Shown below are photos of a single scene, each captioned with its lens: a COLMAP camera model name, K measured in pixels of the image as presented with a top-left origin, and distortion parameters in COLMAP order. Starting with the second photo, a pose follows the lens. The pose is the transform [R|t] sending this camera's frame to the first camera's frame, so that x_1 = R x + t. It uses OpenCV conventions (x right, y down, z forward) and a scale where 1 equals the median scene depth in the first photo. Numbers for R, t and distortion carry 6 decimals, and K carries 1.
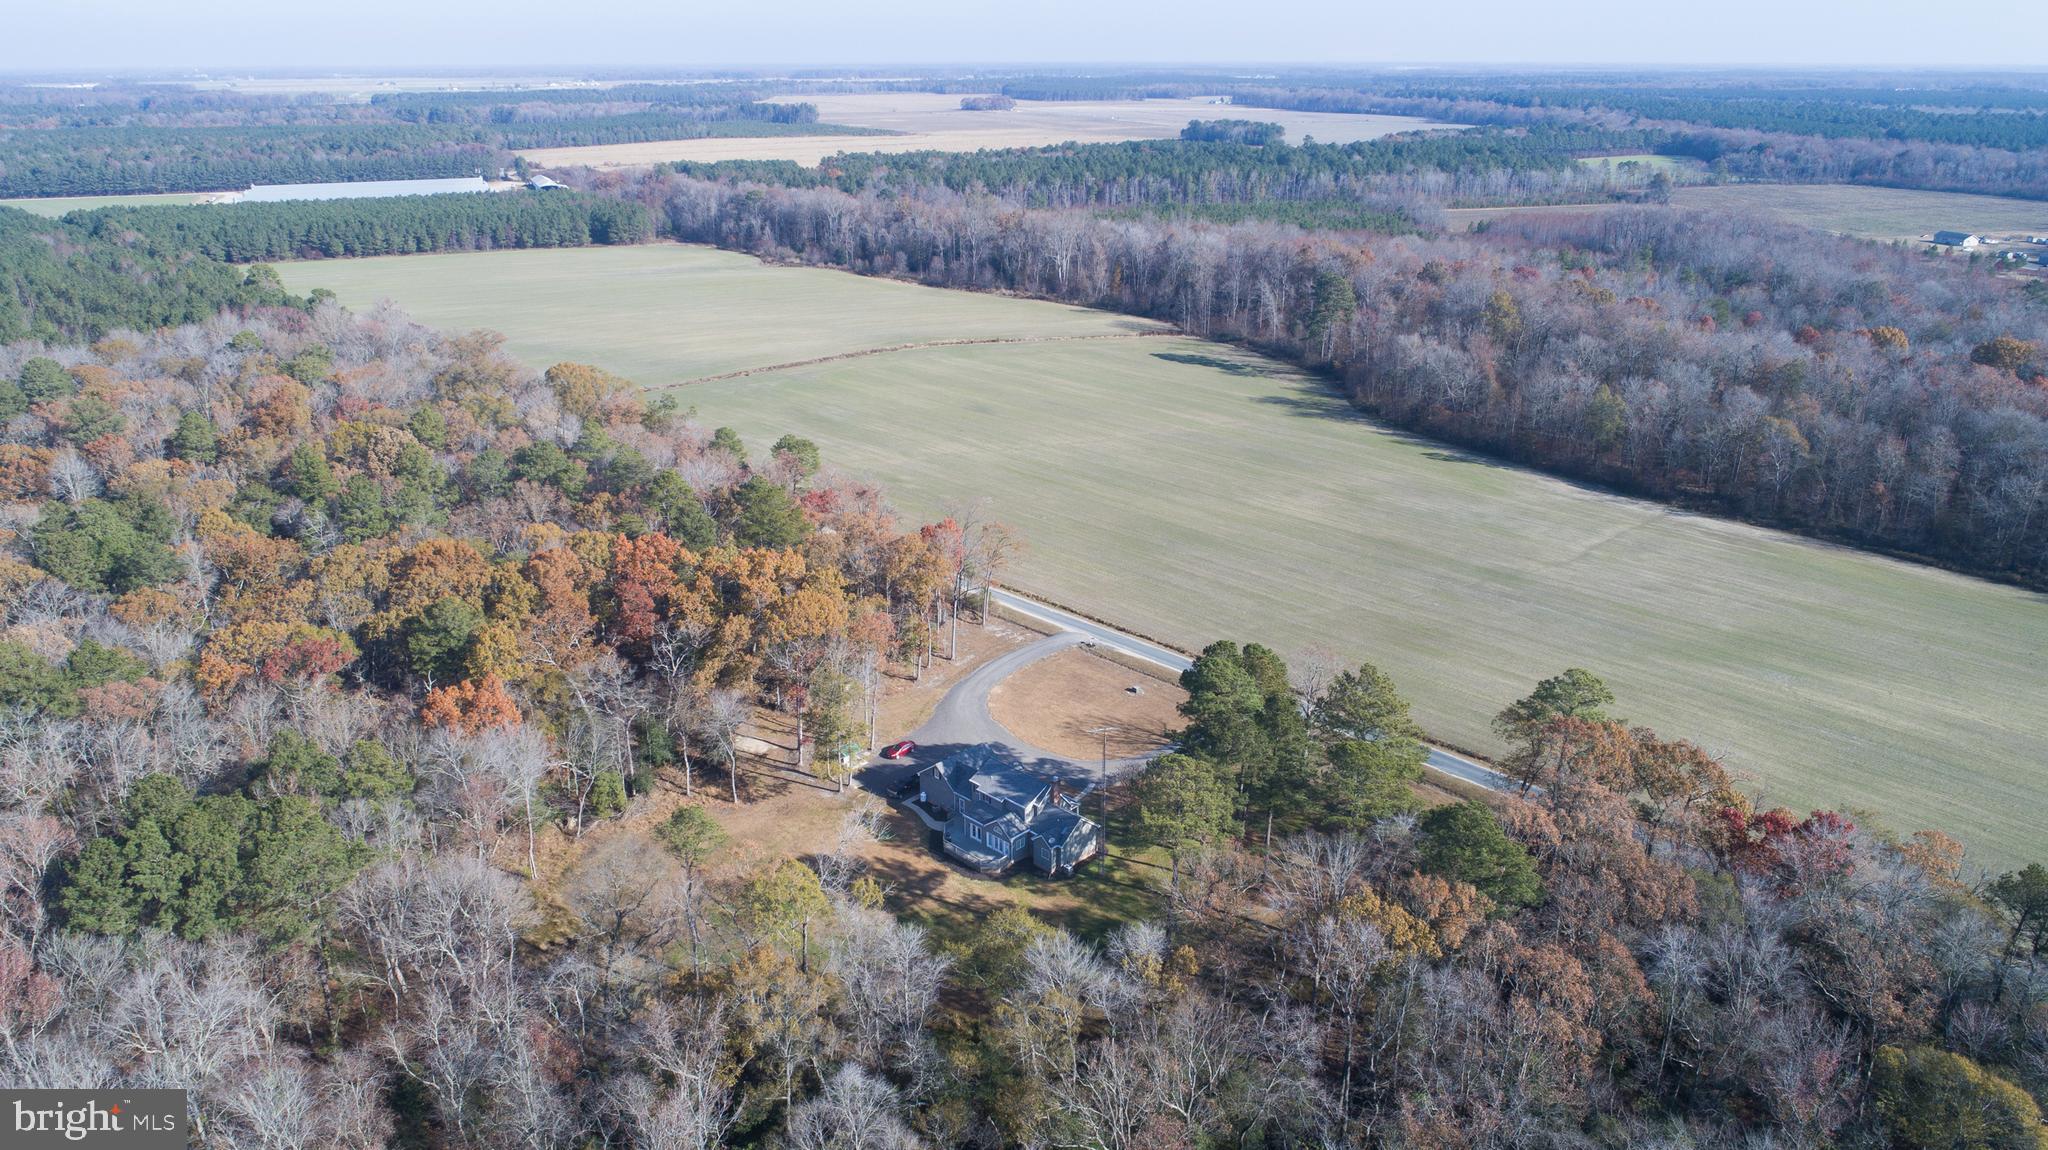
lens RADIAL K [[1373.3, 0, 1024.0], [0, 1373.3, 575.0], [0, 0, 1]] dist [-0.010452, 0.000296]
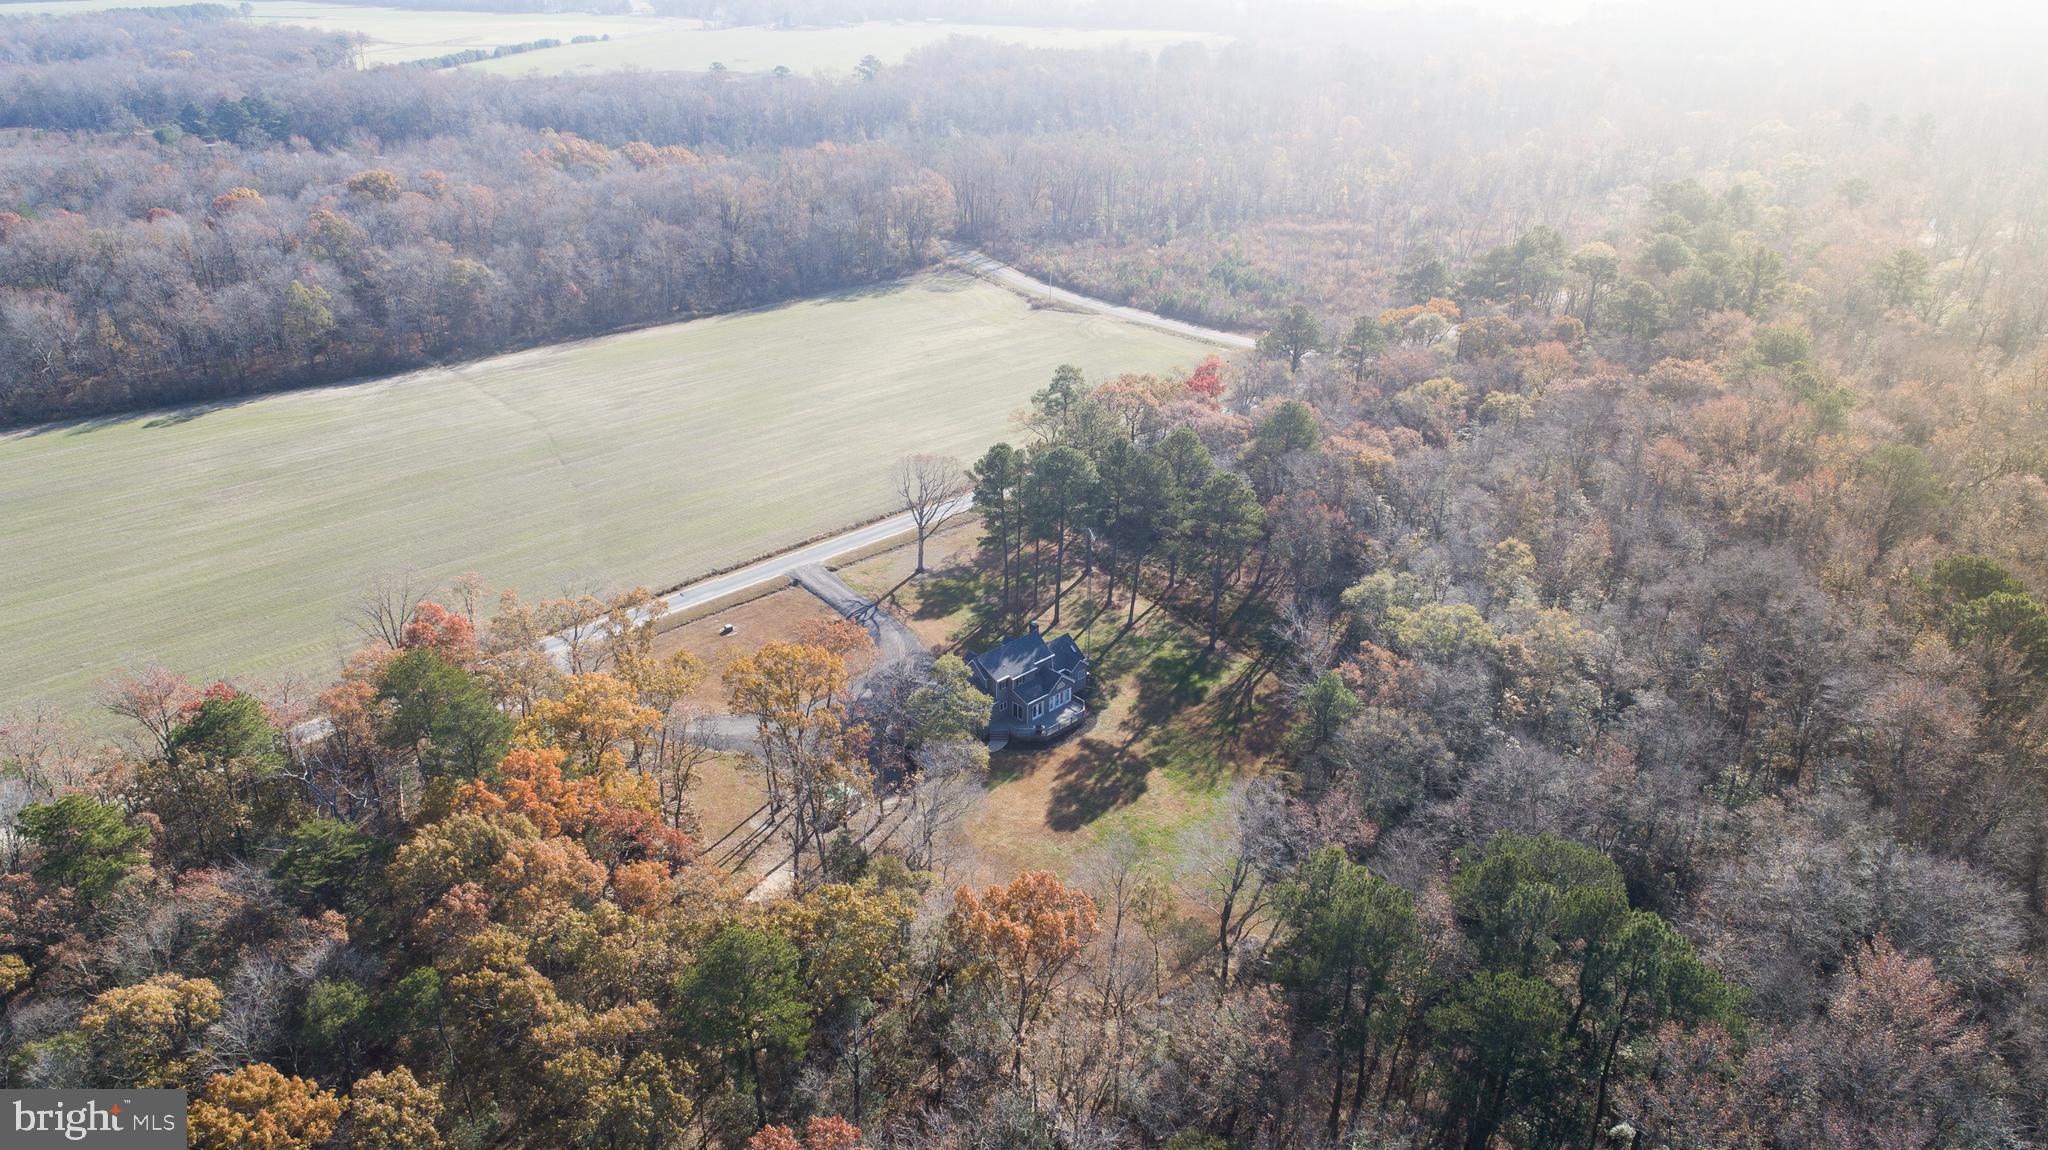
lens RADIAL K [[1373.3, 0, 1024.0], [0, 1373.3, 575.0], [0, 0, 1]] dist [-0.010452, 0.000296]
pose [[0.025093, -0.429829, 0.902562, -0.267409], [0.350980, 0.849160, 0.394639, -0.088250], [-0.936046, 0.306879, 0.172170, 0.239000]]
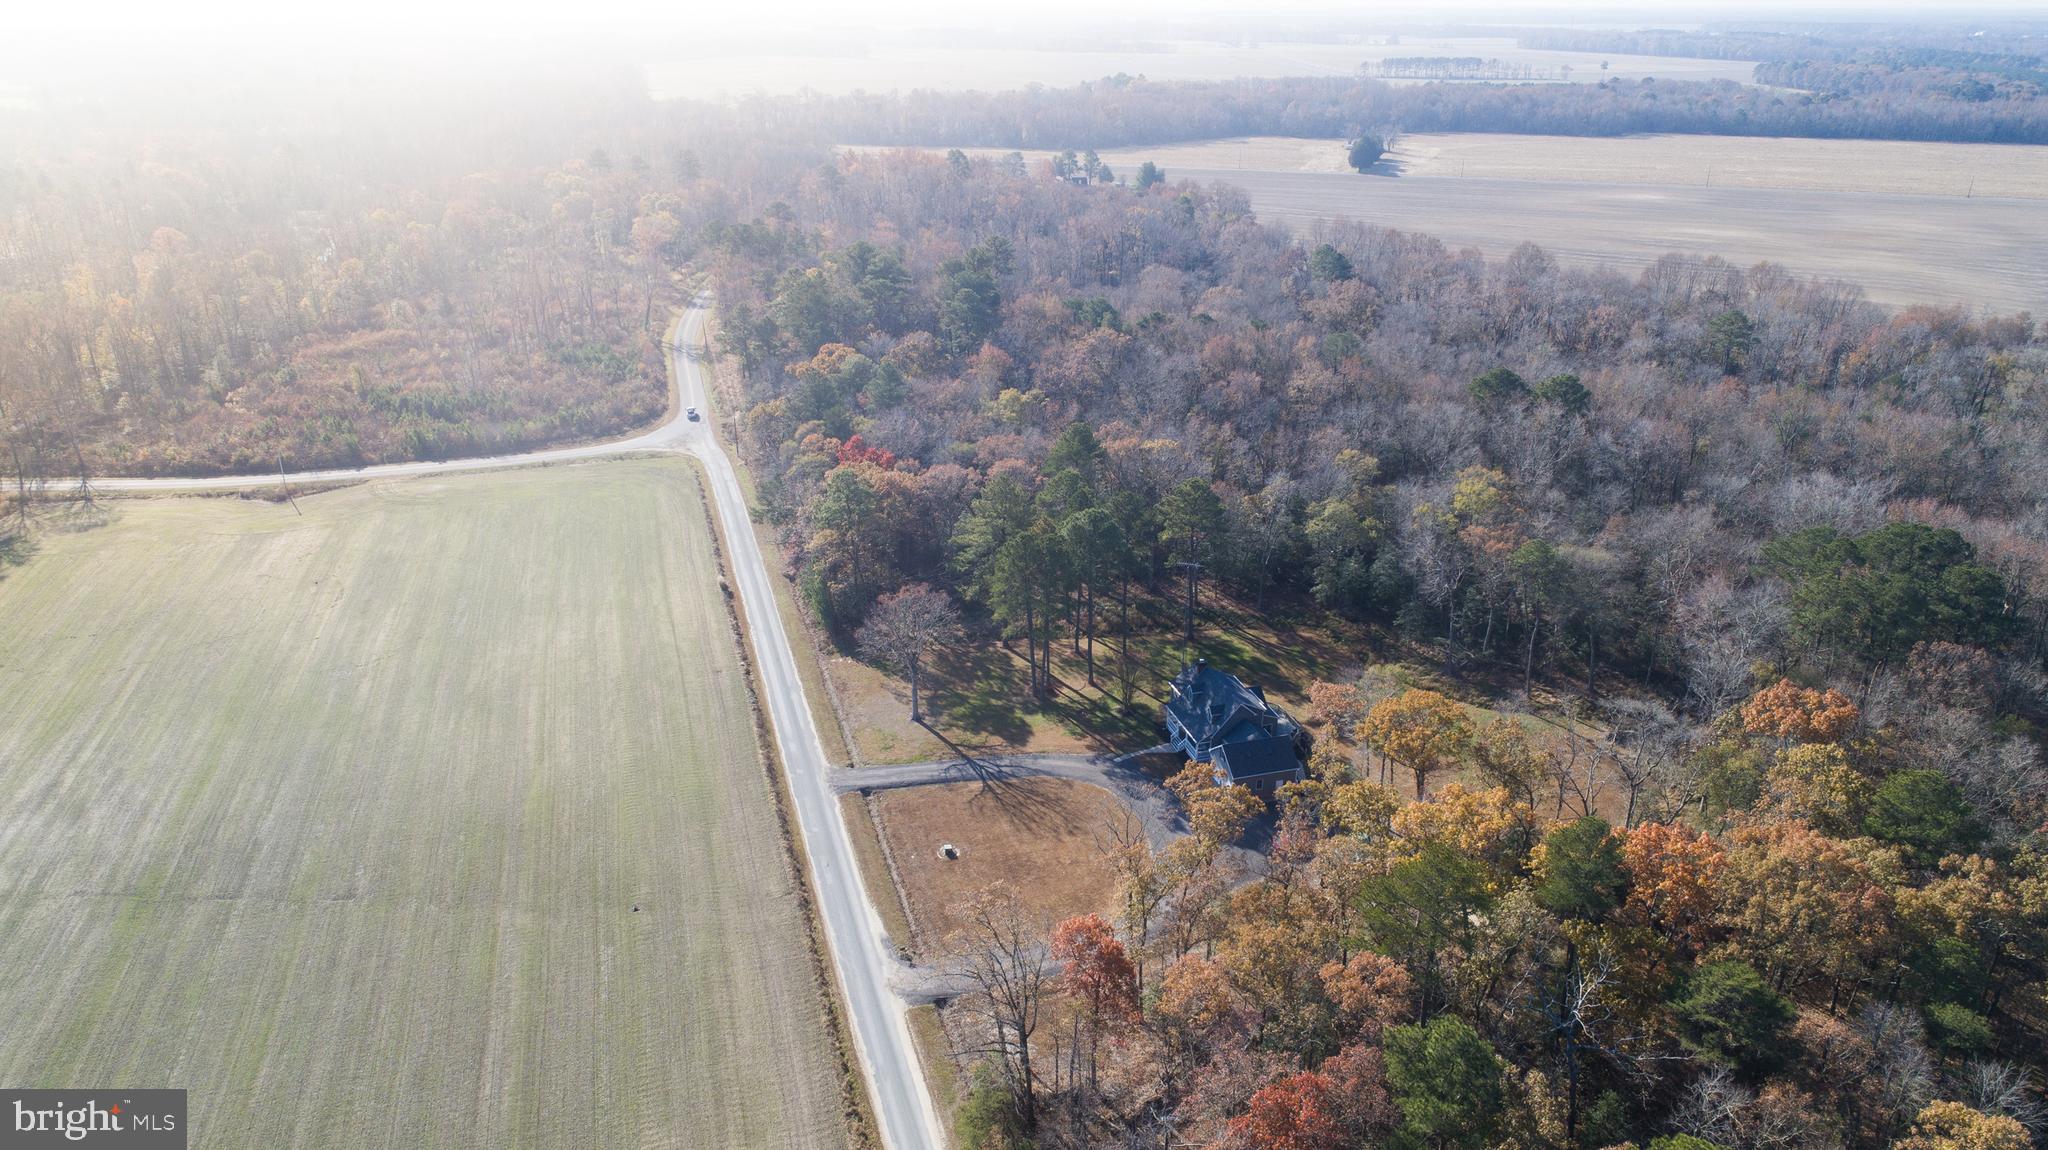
lens RADIAL K [[1373.3, 0, 1024.0], [0, 1373.3, 575.0], [0, 0, 1]] dist [-0.010452, 0.000296]
pose [[-0.874336, -0.185186, 0.448601, -0.098010], [0.177061, 0.738909, 0.650125, -0.188462], [-0.451870, 0.647858, -0.613265, 0.496622]]
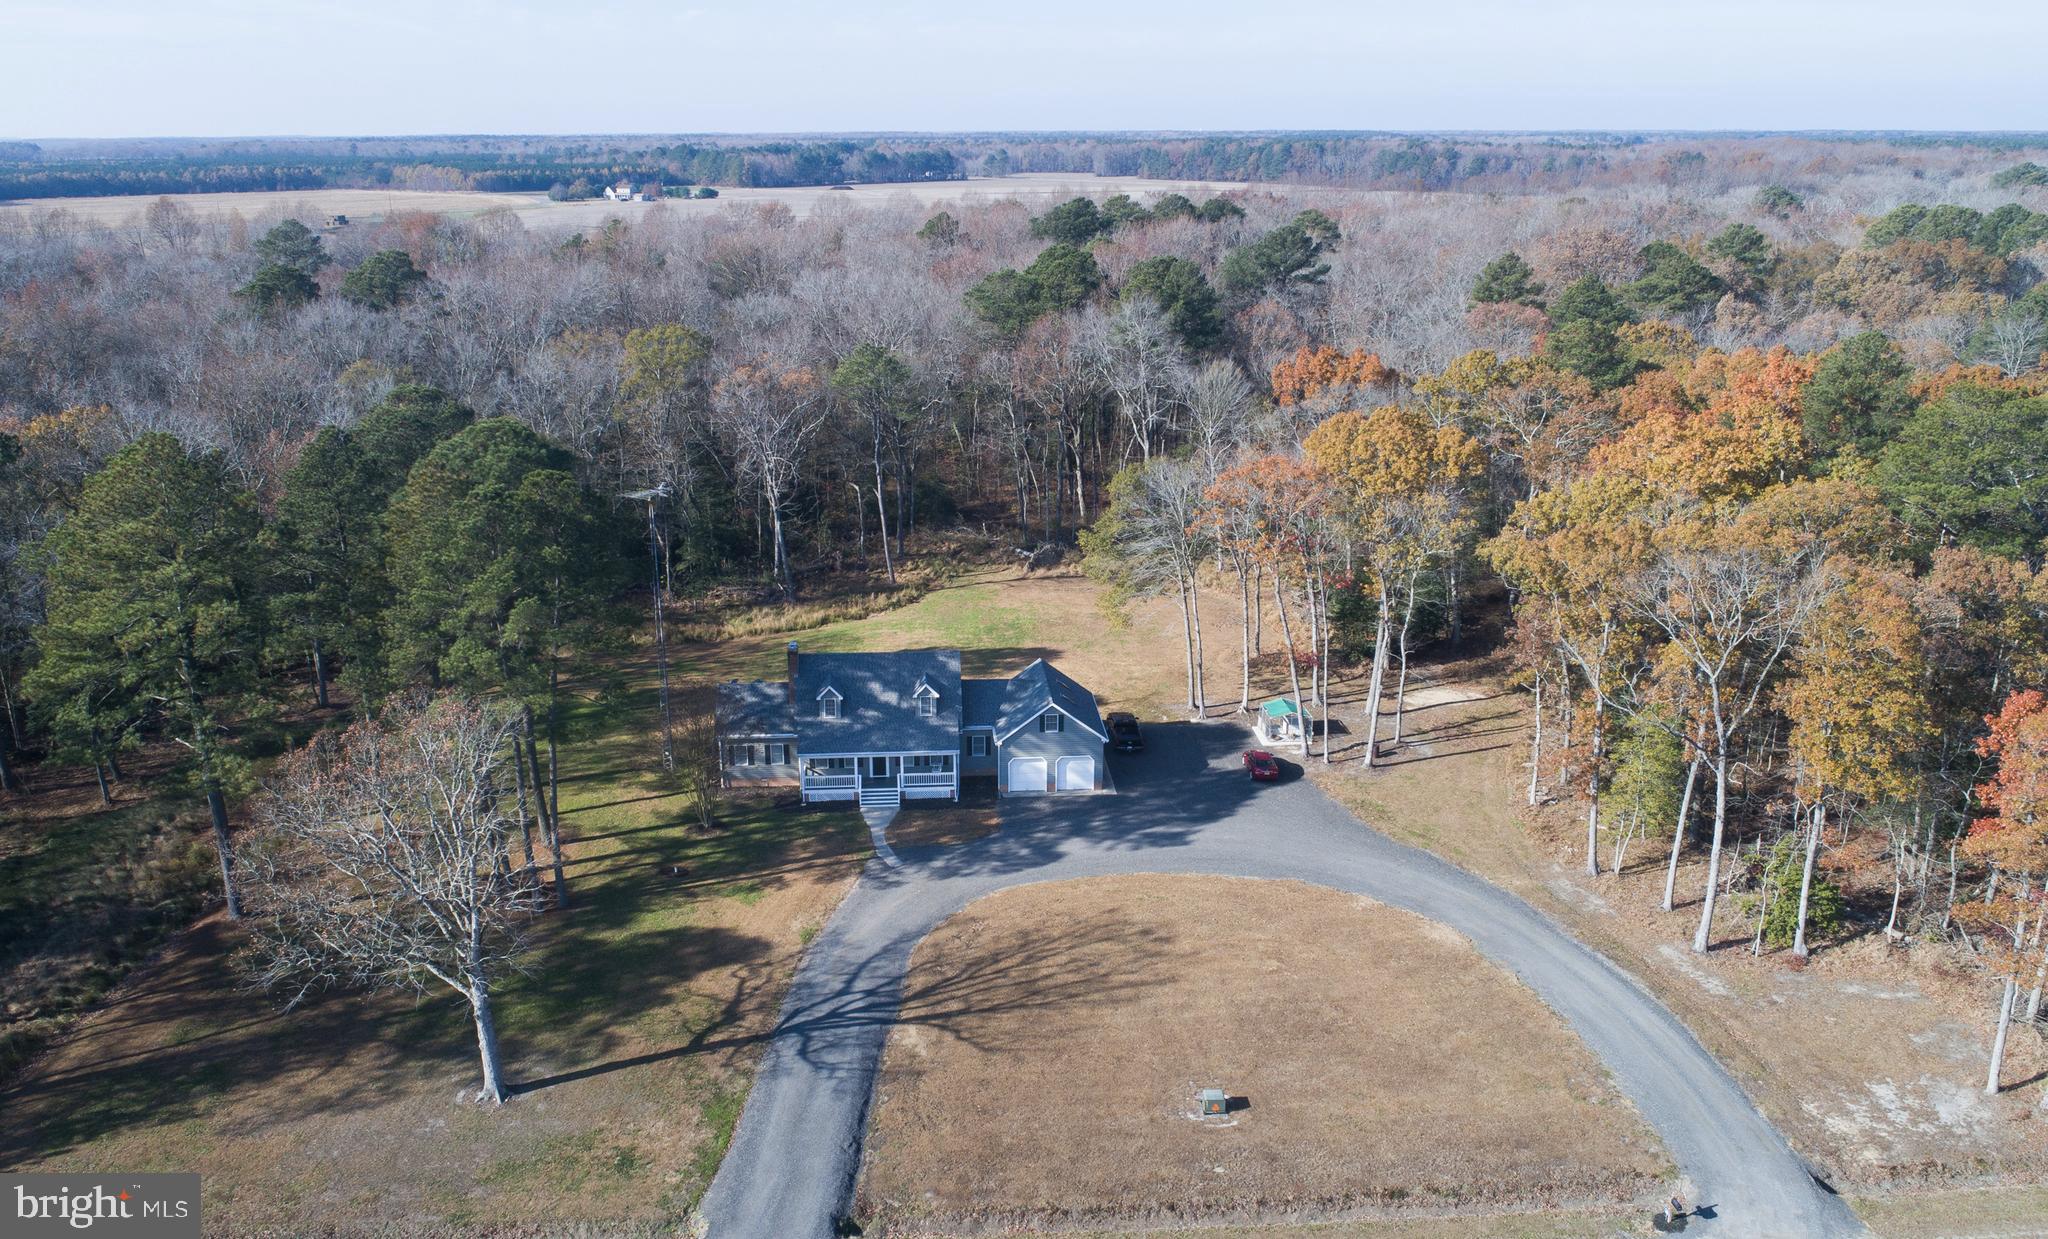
lens RADIAL K [[1553.6, 0, 967.7], [0, 1553.6, 619.0], [0, 0, 1]] dist [-0.006882, -0.001715]
pose [[-0.679276, 0.226291, -0.698123, 0.119438], [-0.252047, 0.821476, 0.511517, -0.057511], [0.689243, 0.523421, -0.500973, 0.397000]]
